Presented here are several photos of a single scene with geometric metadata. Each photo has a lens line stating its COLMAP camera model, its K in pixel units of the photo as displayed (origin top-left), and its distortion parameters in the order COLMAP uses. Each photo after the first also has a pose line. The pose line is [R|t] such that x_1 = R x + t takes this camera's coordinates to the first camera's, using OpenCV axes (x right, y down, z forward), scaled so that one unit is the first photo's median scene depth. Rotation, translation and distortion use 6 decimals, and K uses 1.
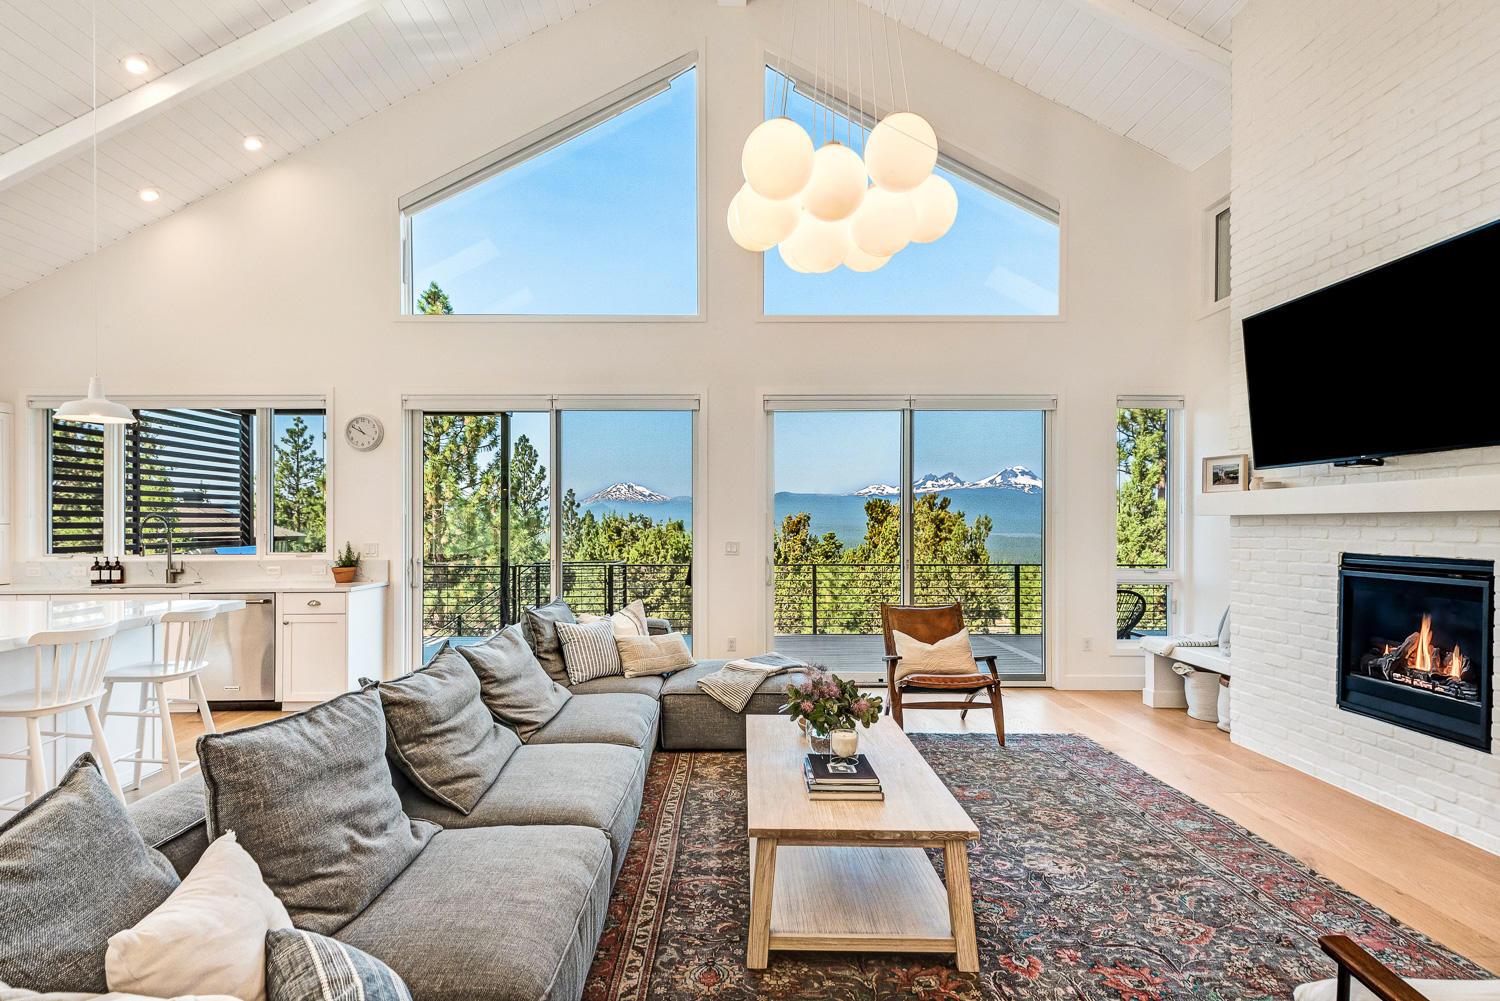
lens RADIAL K [[788.2, 0, 732.2], [0, 788.2, 523.6], [0, 0, 1]] dist [0.037472, -0.024017]
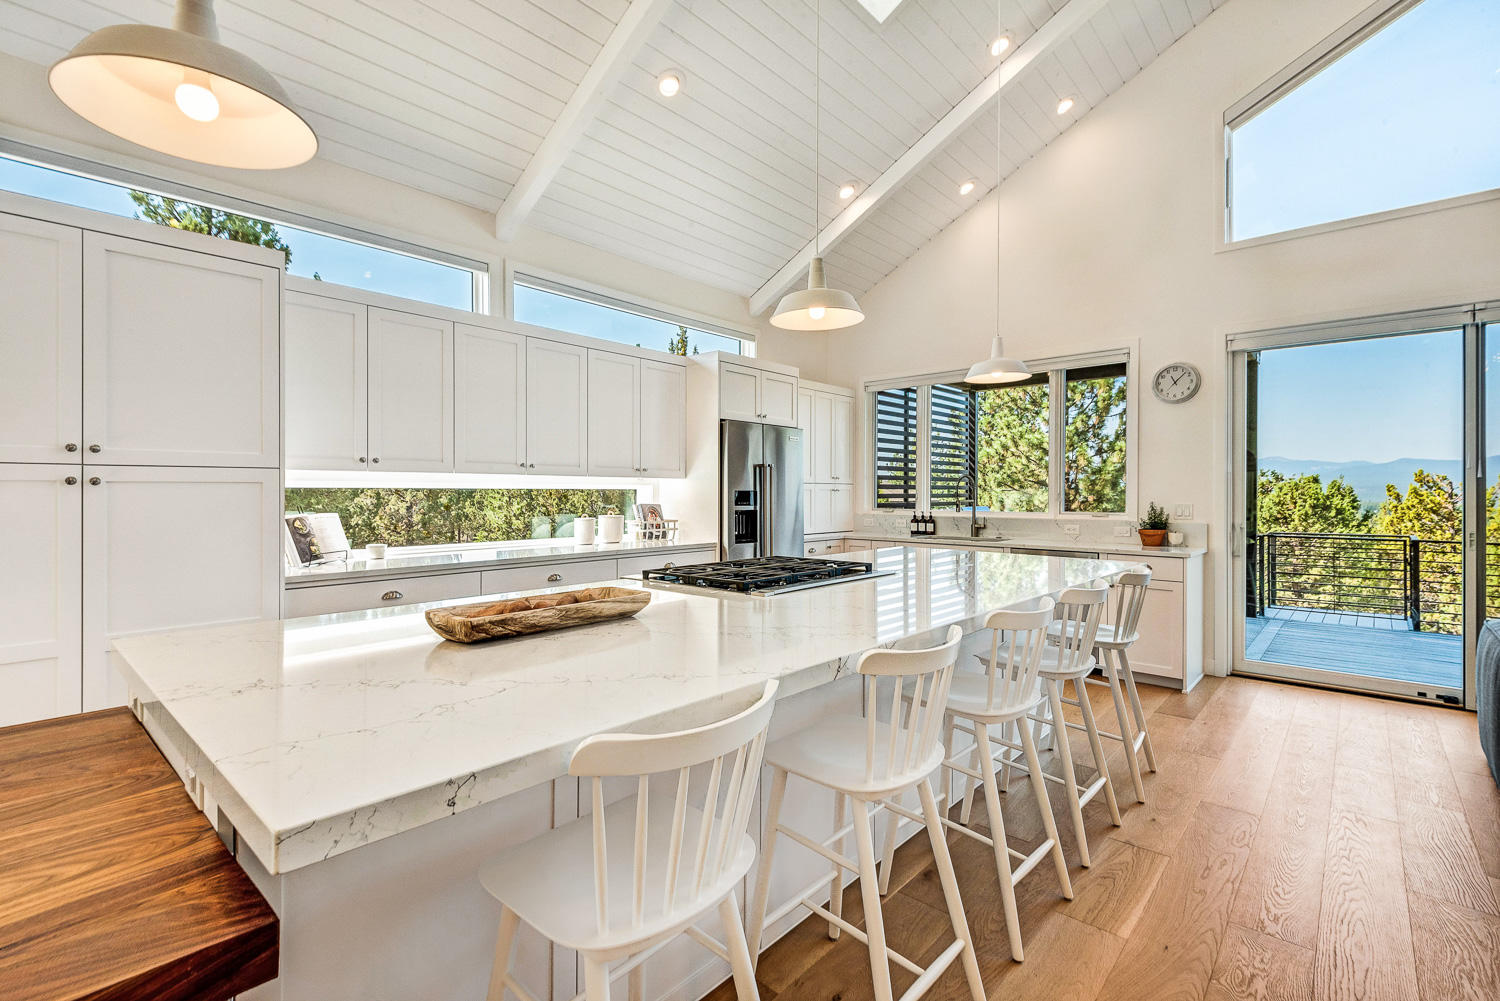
lens RADIAL K [[685.7, 0, 741.1], [0, 685.7, 491.9], [0, 0, 1]] dist [0.002802, -0.000258]
pose [[0.734456, 0.006219, -0.678628, -0.298742], [-0.005958, 0.999979, 0.002716, 0.011486], [0.678631, 0.002048, 0.734477, 0.083834]]
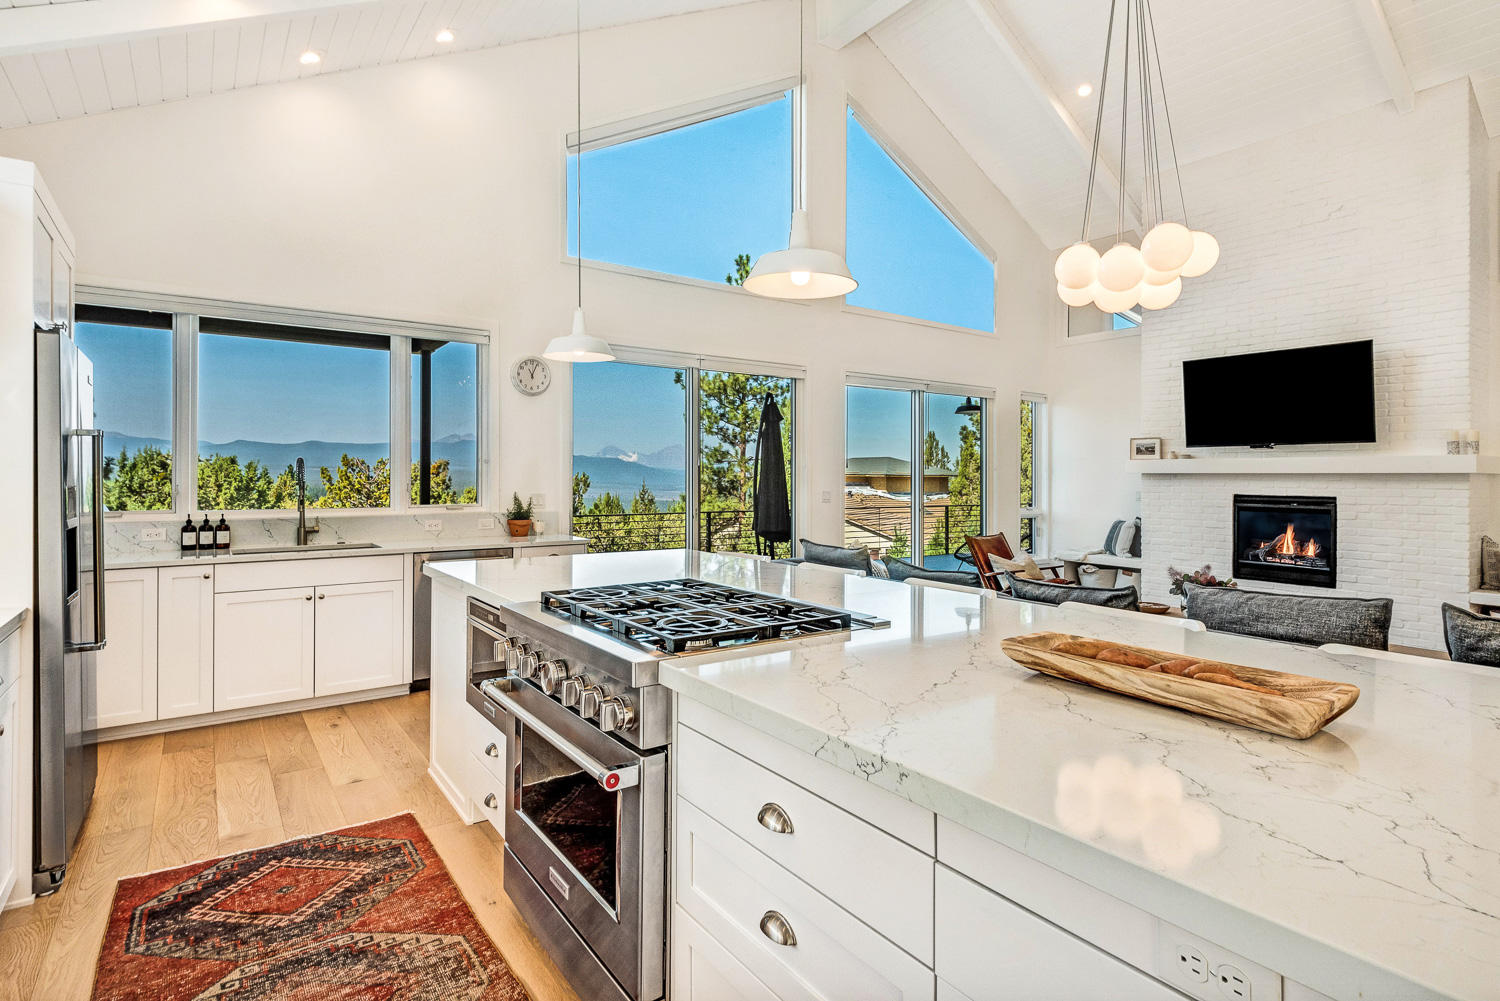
lens RADIAL K [[761.1, 0, 743.3], [0, 761.1, 471.0], [0, 0, 1]] dist [0.026513, -0.021193]
pose [[0.821355, 0.010801, 0.570315, -0.782743], [-0.006836, 0.999935, -0.009092, 0.004498], [-0.570376, 0.003569, 0.821376, 0.121319]]
